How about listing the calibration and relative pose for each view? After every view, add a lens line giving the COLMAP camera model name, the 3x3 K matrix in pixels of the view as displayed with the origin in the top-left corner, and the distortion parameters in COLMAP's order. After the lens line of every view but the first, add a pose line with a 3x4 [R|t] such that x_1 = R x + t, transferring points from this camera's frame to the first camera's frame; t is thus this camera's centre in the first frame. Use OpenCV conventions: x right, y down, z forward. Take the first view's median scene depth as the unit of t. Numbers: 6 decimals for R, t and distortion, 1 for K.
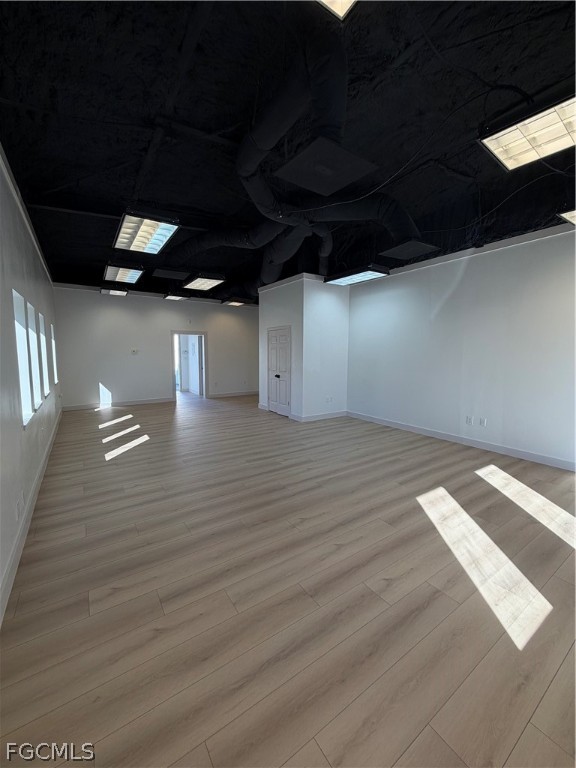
lens RADIAL K [[305.9, 0, 290.1], [0, 305.9, 380.7], [0, 0, 1]] dist [0.001144, -0.000235]
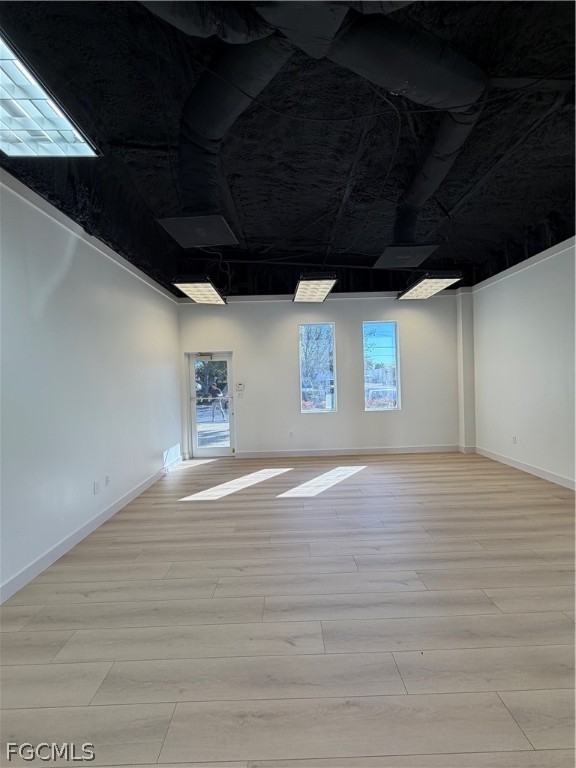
lens RADIAL K [[305.9, 0, 283.2], [0, 305.9, 383.0], [0, 0, 1]] dist [0.001144, -0.000235]
pose [[-0.821357, 0.012376, 0.570280, -0.185948], [0.080585, 0.992255, 0.094532, -0.184810], [-0.564693, 0.123600, -0.815993, 1.921651]]
